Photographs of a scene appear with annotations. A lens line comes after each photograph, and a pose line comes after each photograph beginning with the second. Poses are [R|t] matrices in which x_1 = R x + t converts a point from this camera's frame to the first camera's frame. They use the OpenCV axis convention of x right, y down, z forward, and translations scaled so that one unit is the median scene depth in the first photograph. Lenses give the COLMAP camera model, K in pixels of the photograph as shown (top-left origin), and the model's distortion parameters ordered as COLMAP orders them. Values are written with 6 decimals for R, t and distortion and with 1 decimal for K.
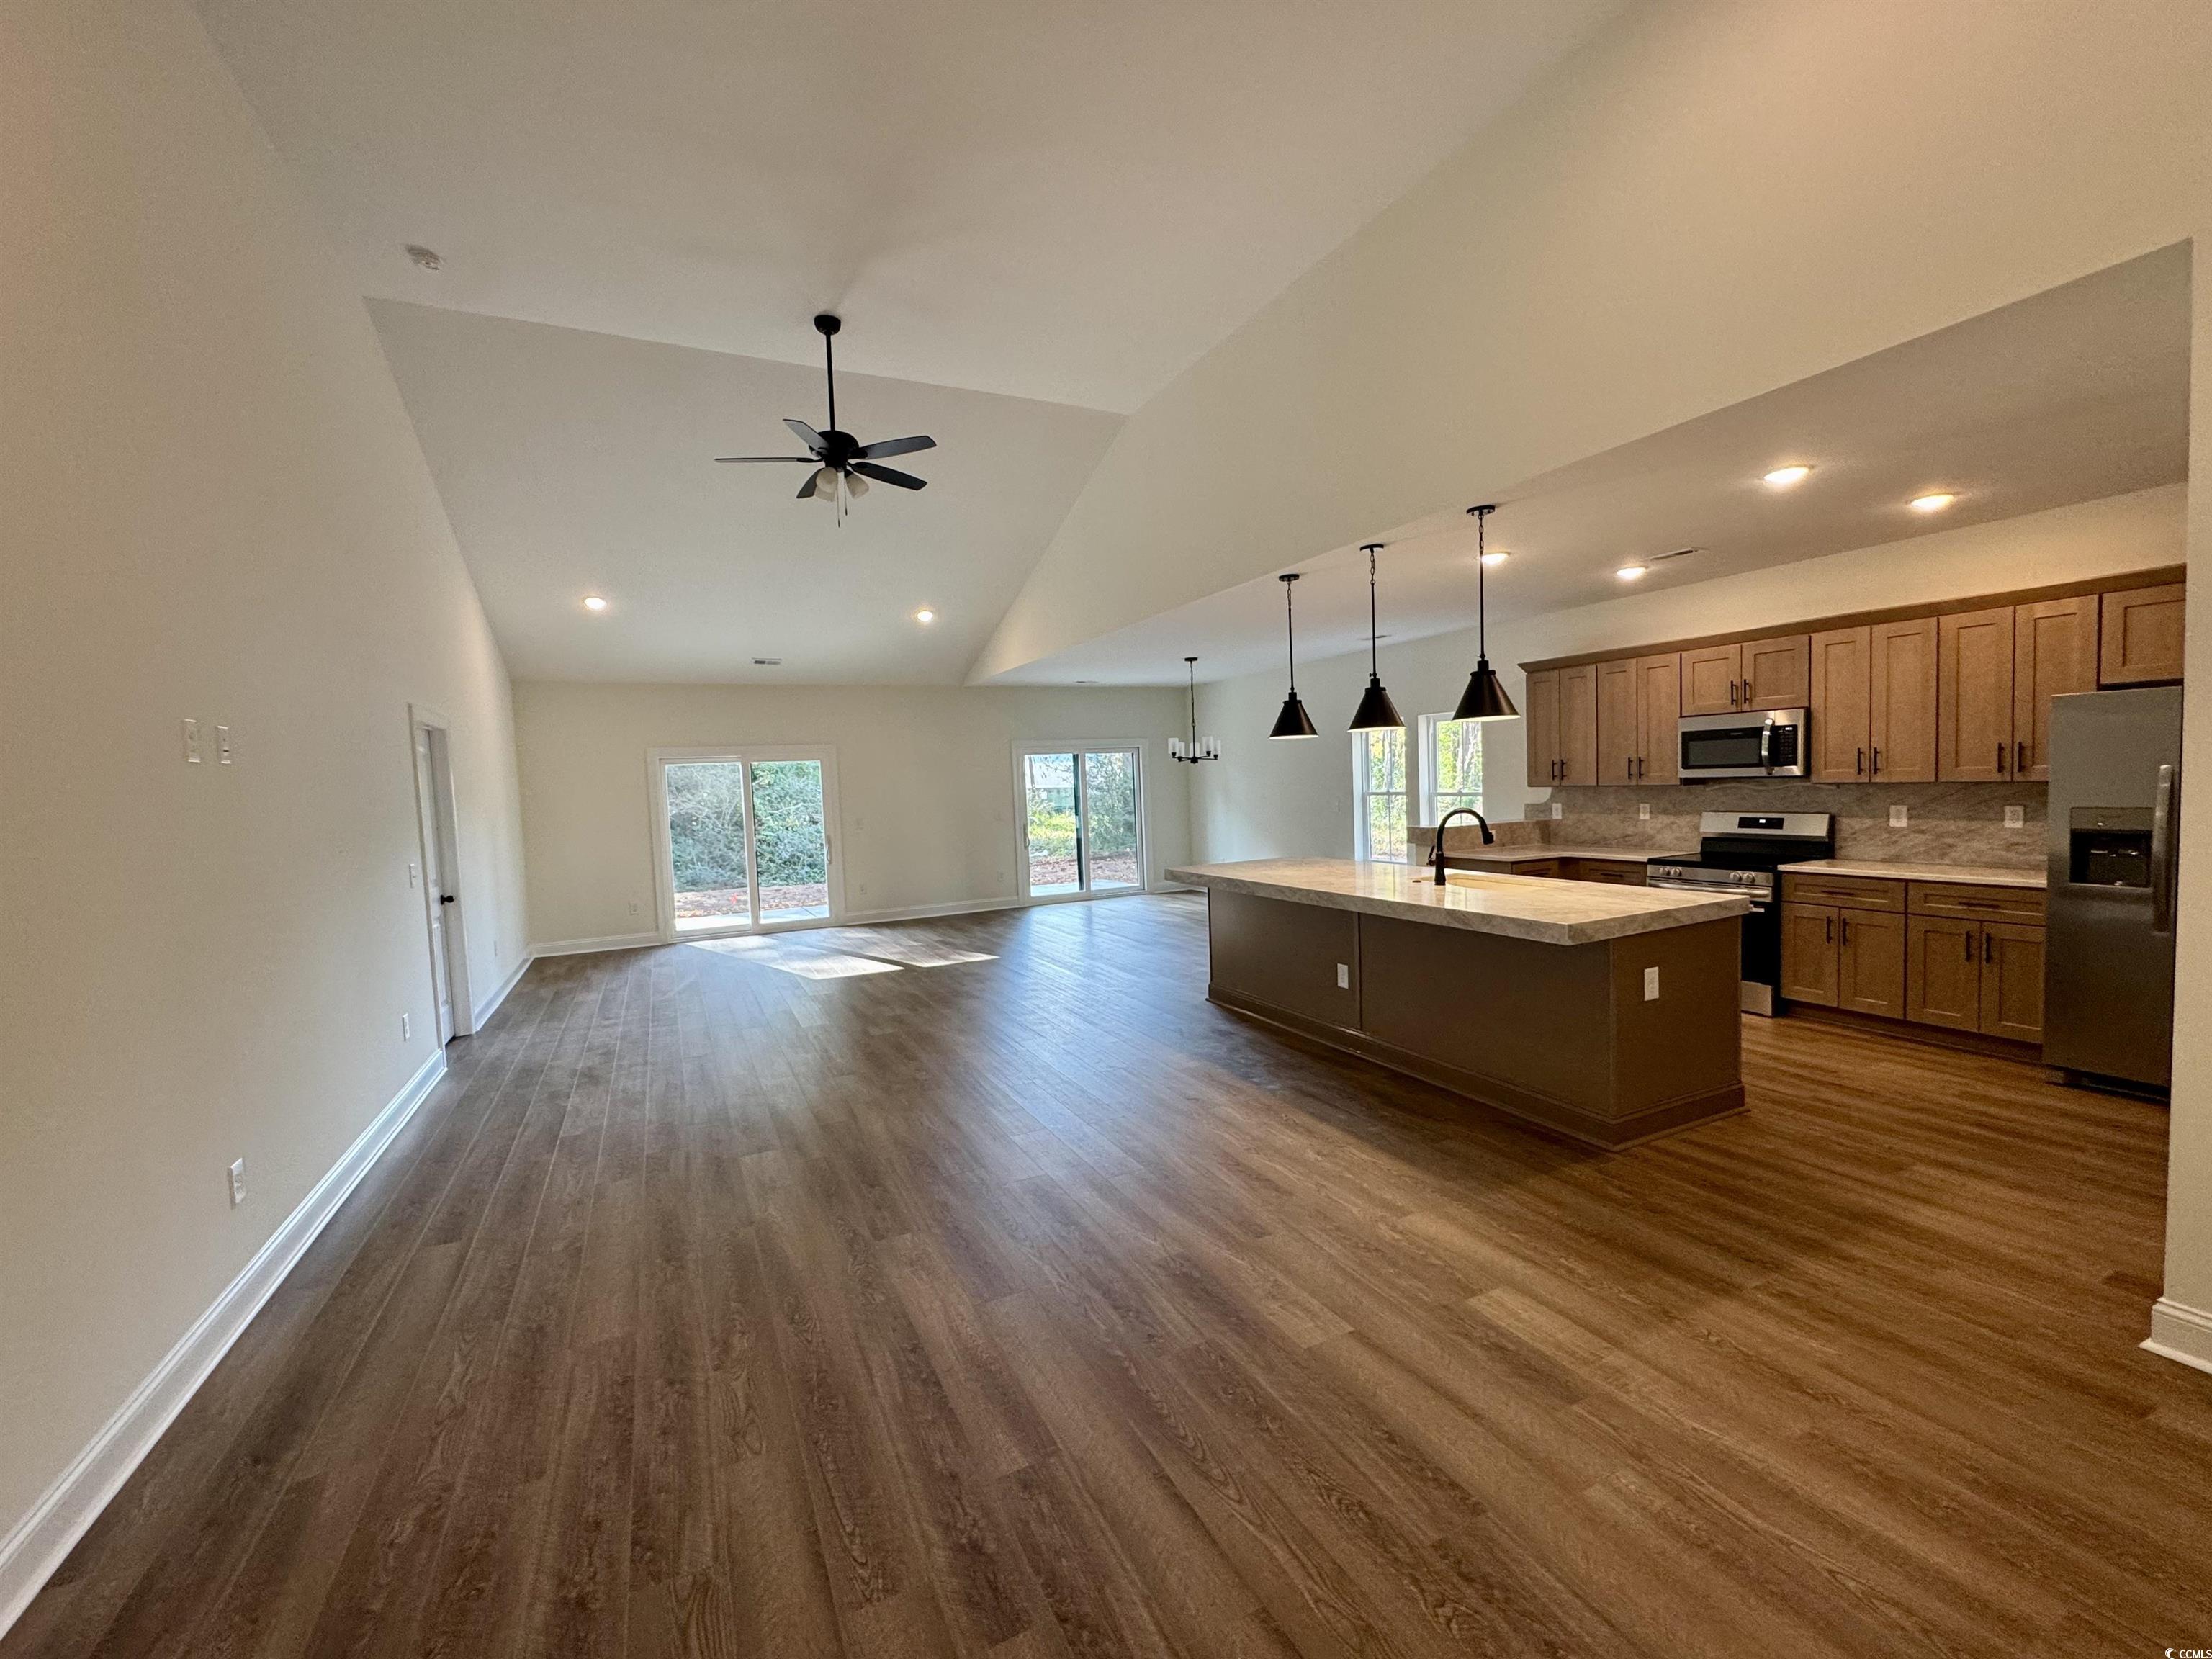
lens RADIAL K [[916.1, 0, 1106.0], [0, 916.1, 829.5], [0, 0, 1]] dist [0.000350, 0.000077]
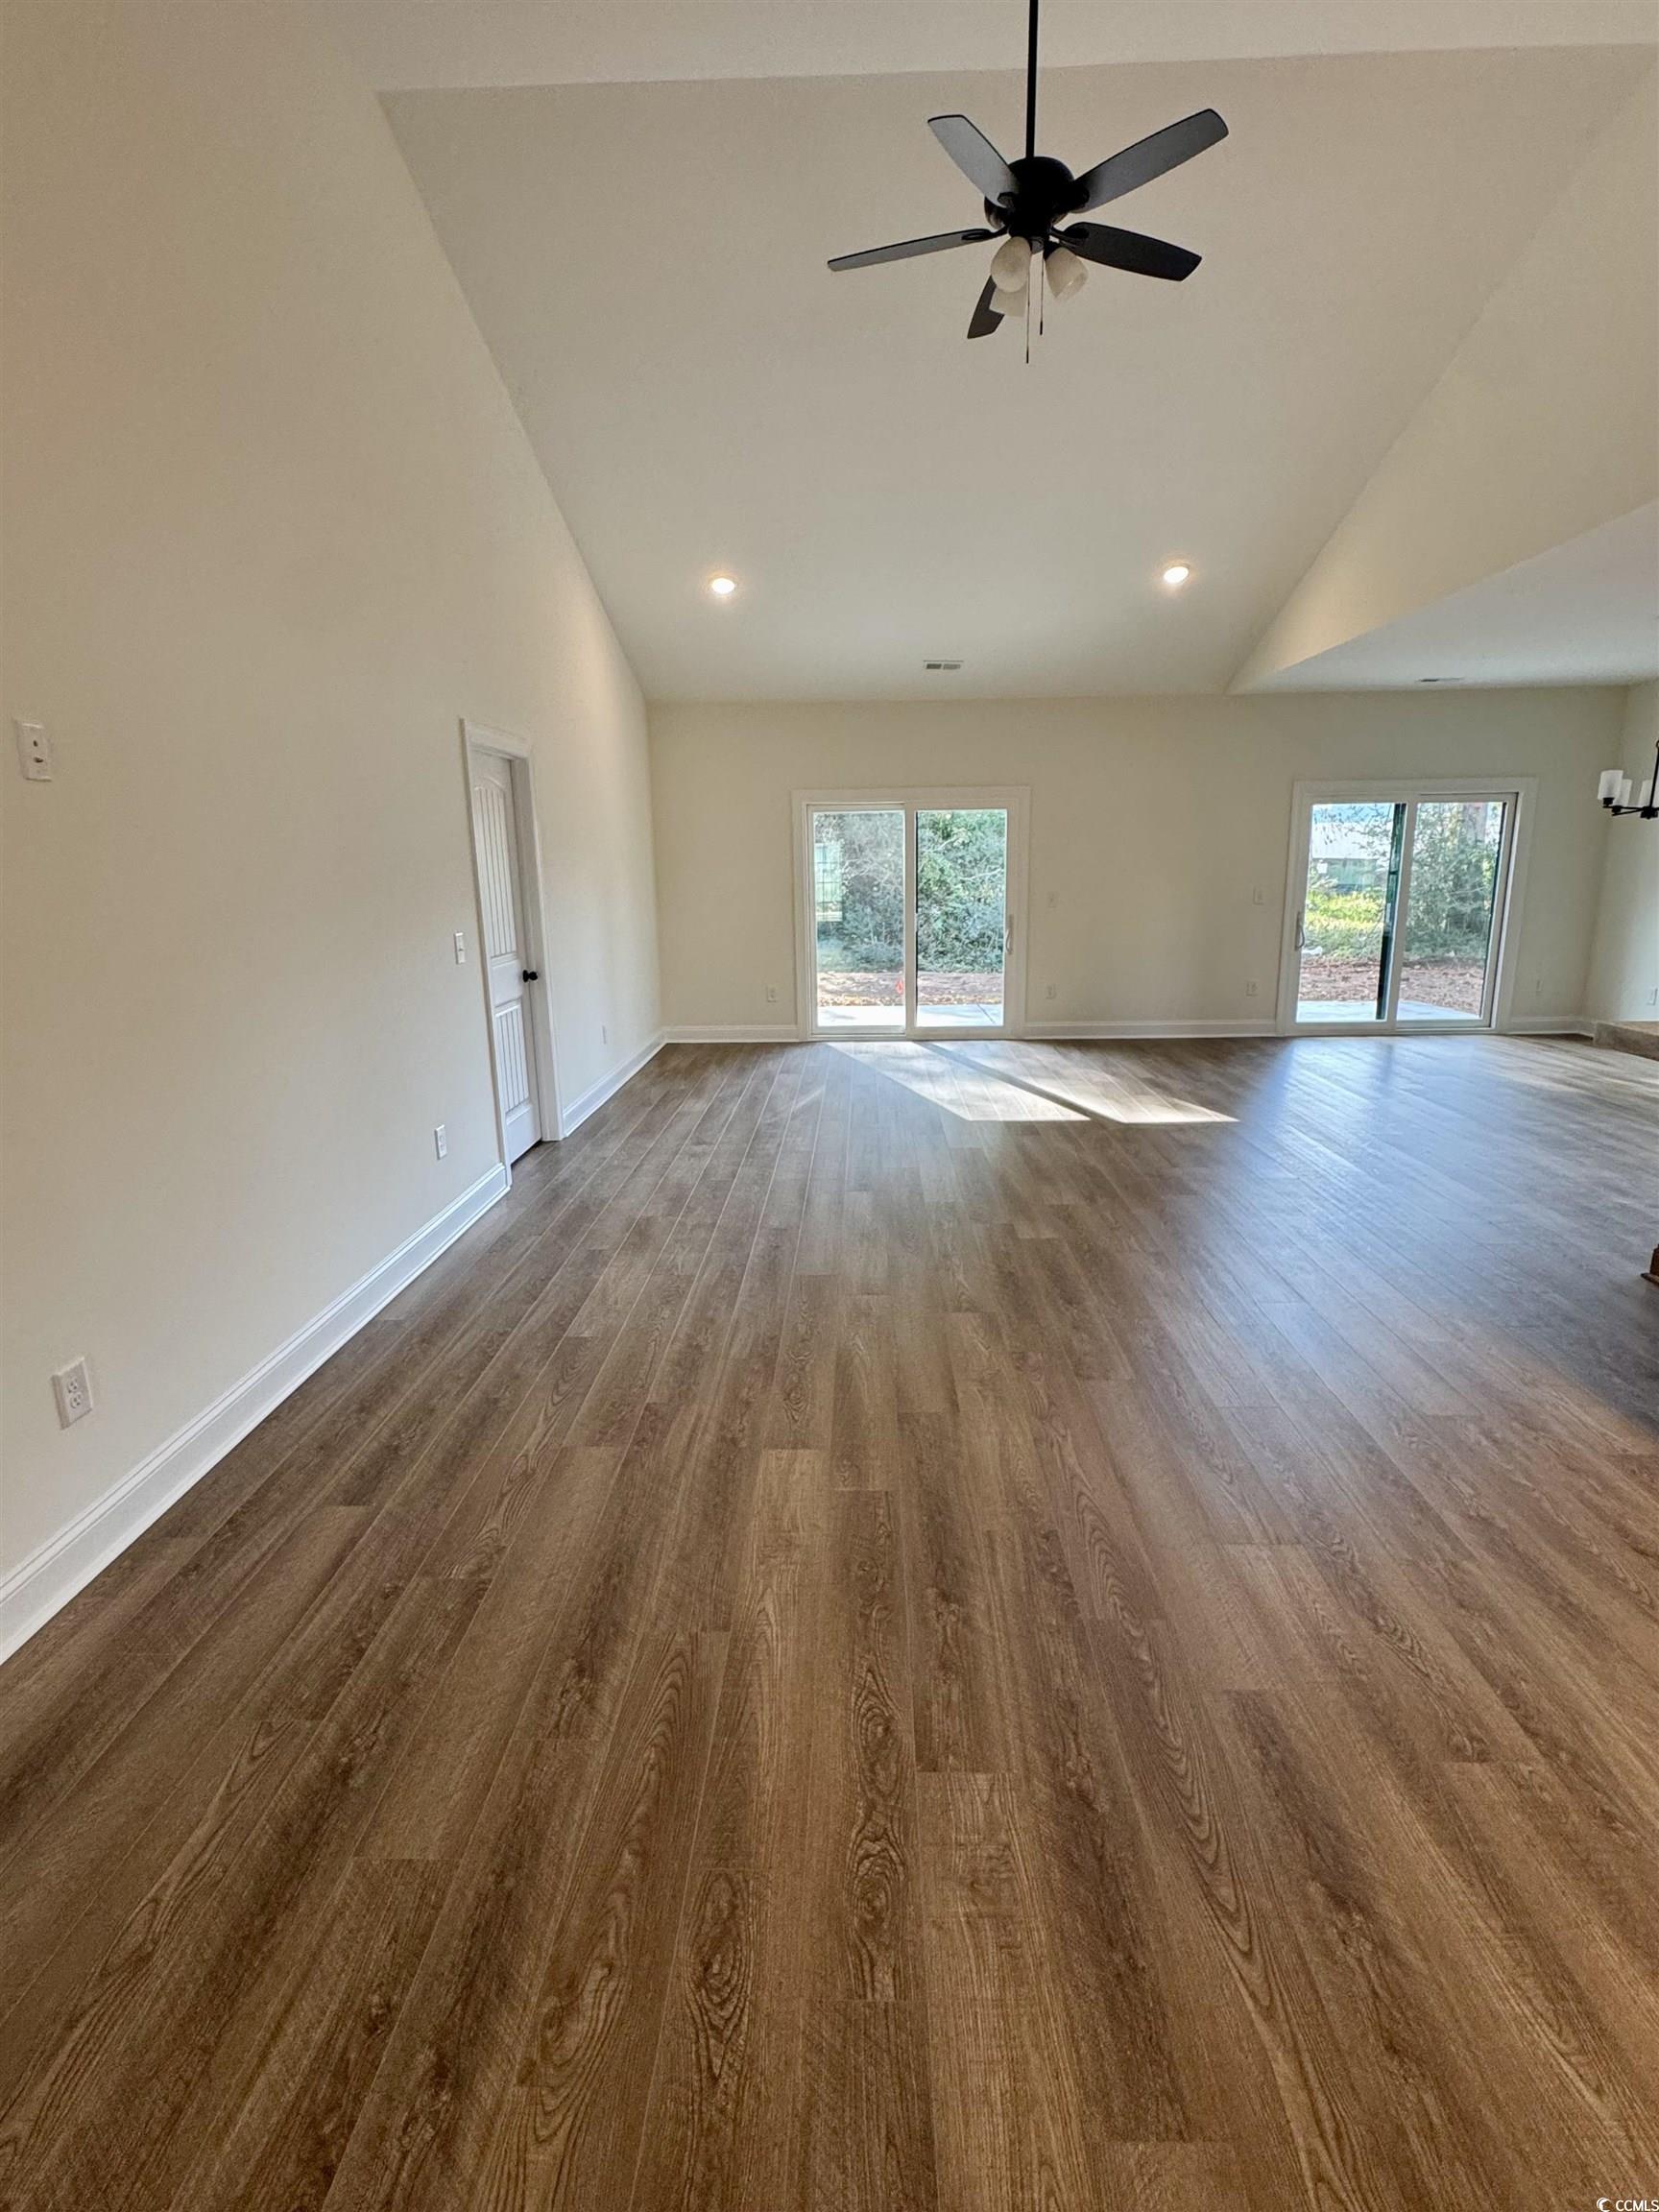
lens RADIAL K [[1082.9, 0, 829.5], [0, 1082.9, 1106.0], [0, 0, 1]] dist [-0.003069, 0.000094]
pose [[0.884451, 0.130159, -0.448112, -0.041277], [-0.045768, 0.979878, 0.194281, -0.009440], [0.464383, -0.151323, 0.872611, 0.274101]]
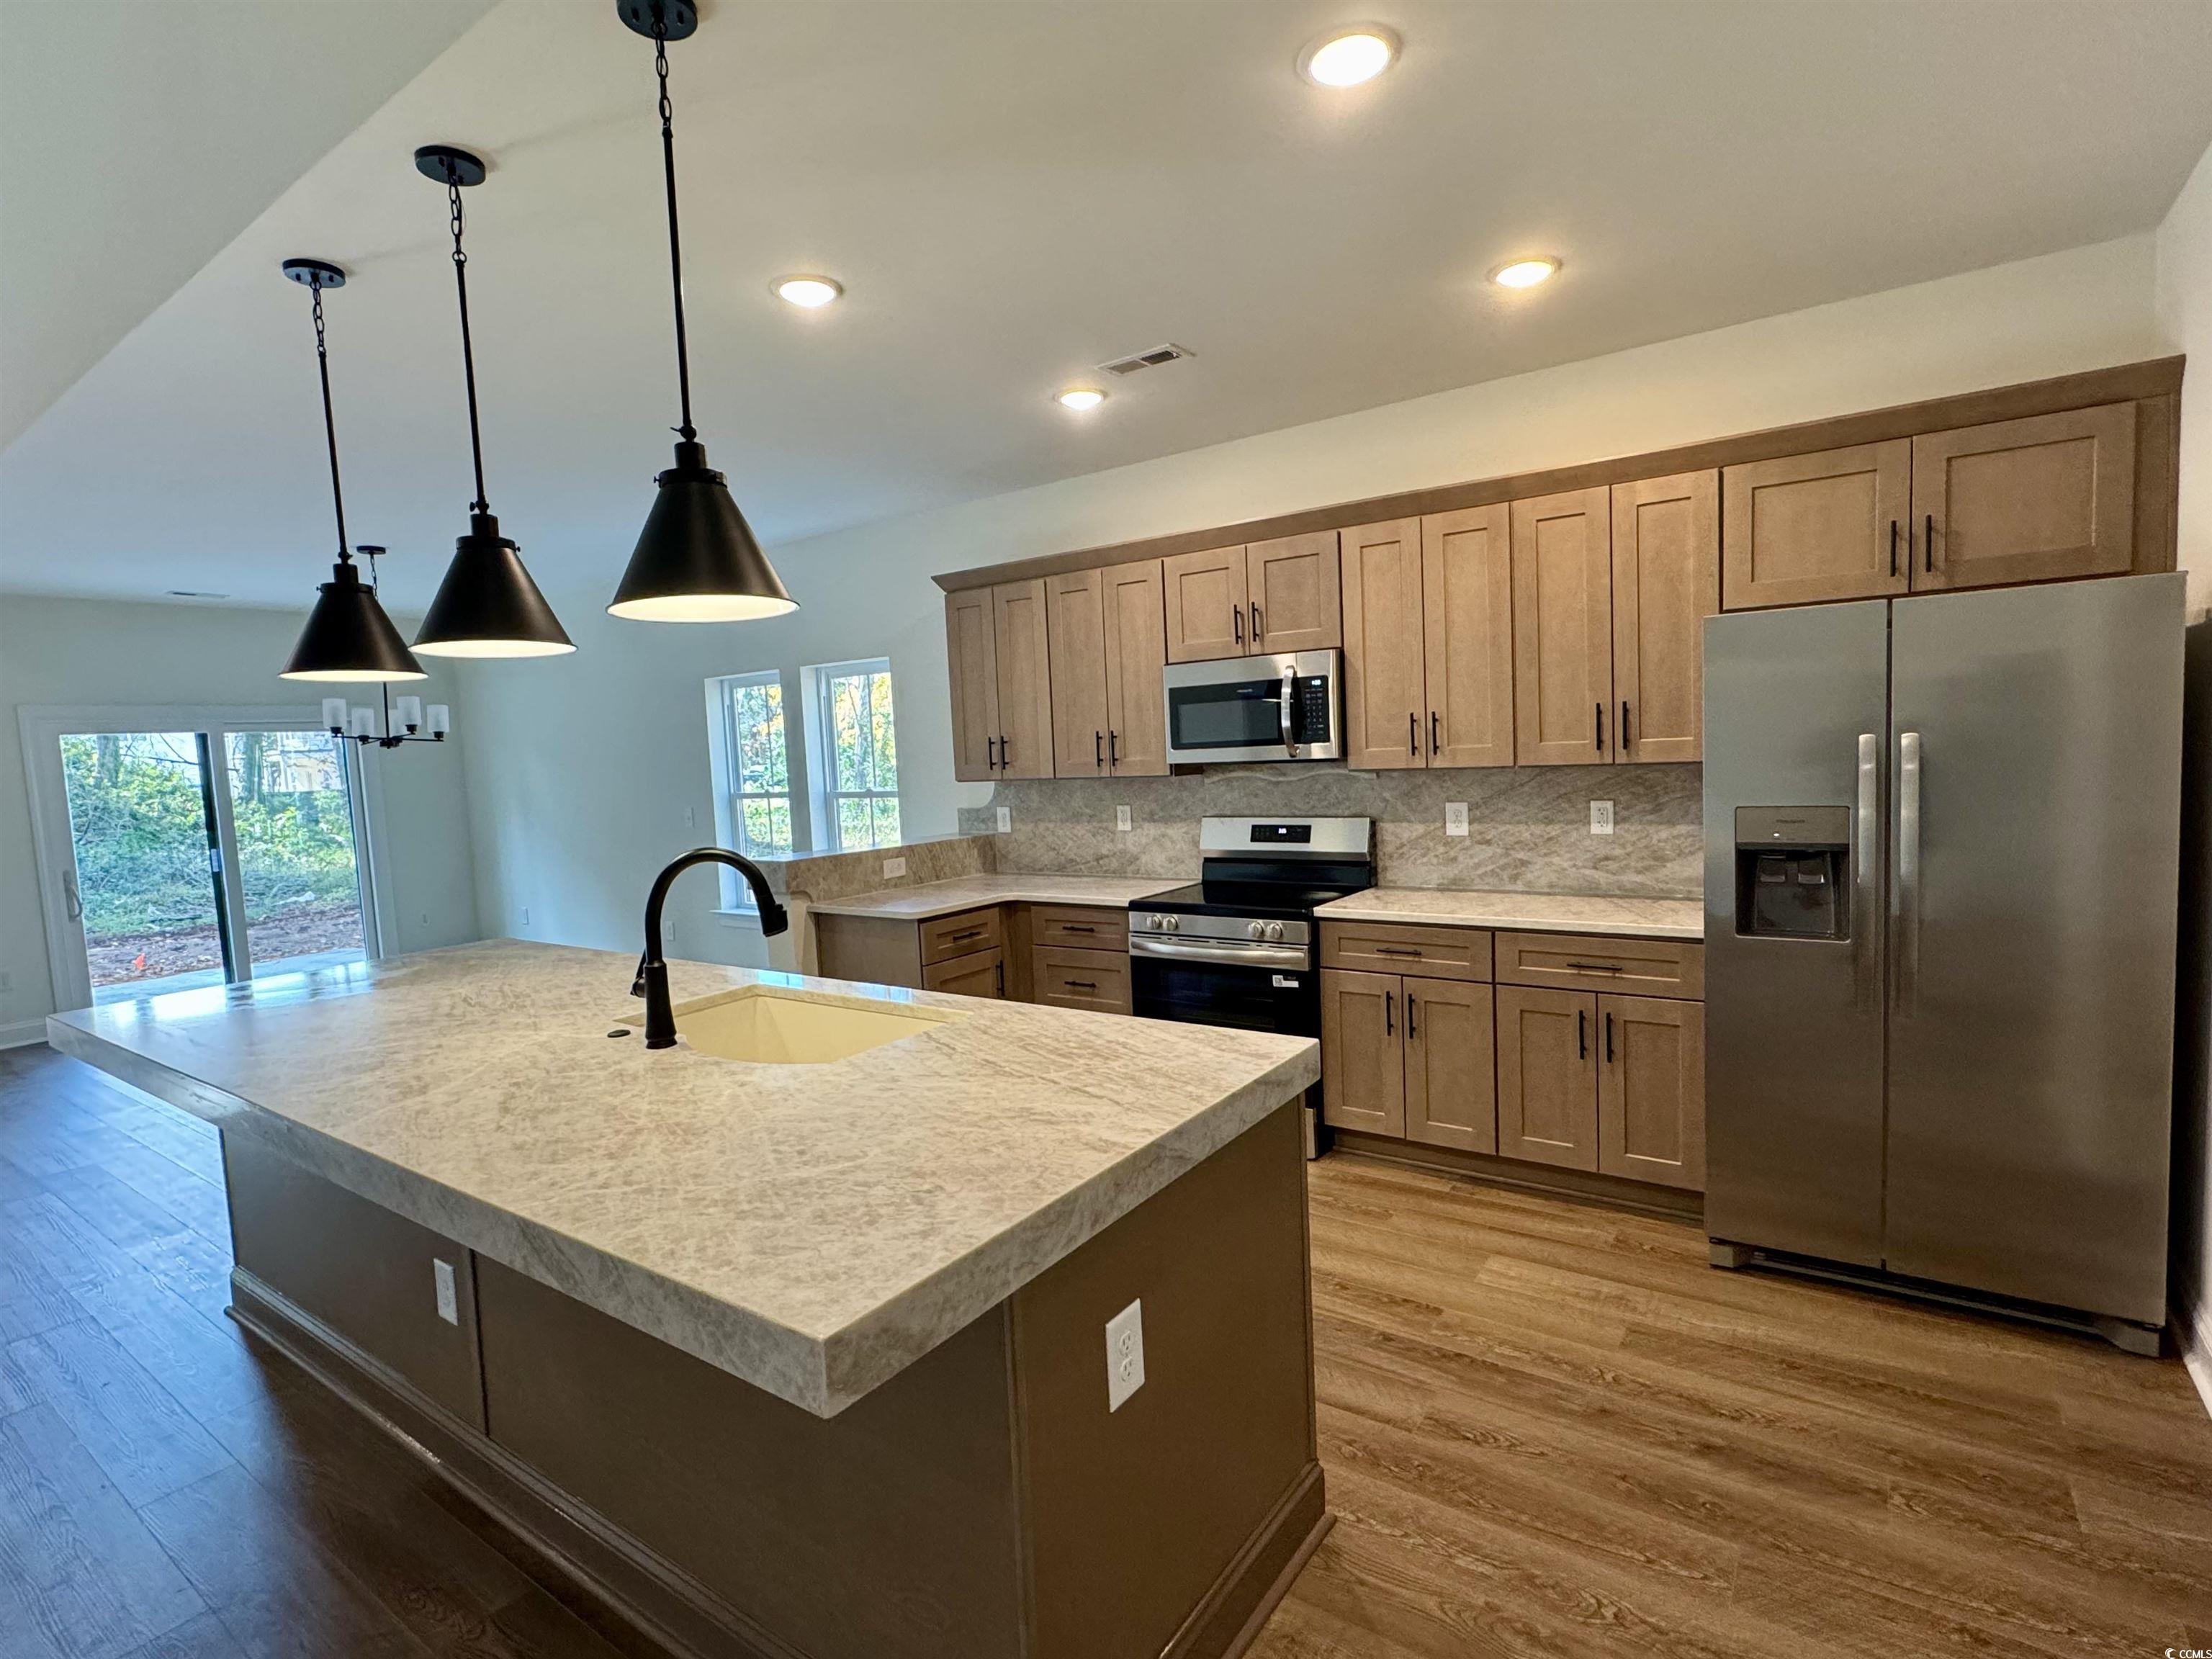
lens RADIAL K [[1082.9, 0, 1106.0], [0, 1082.9, 829.5], [0, 0, 1]] dist [-0.003069, 0.000094]
pose [[0.877069, -0.040765, 0.478631, 0.258576], [0.040790, 0.999114, 0.010349, -0.023417], [-0.478629, 0.010447, 0.877955, 0.413414]]
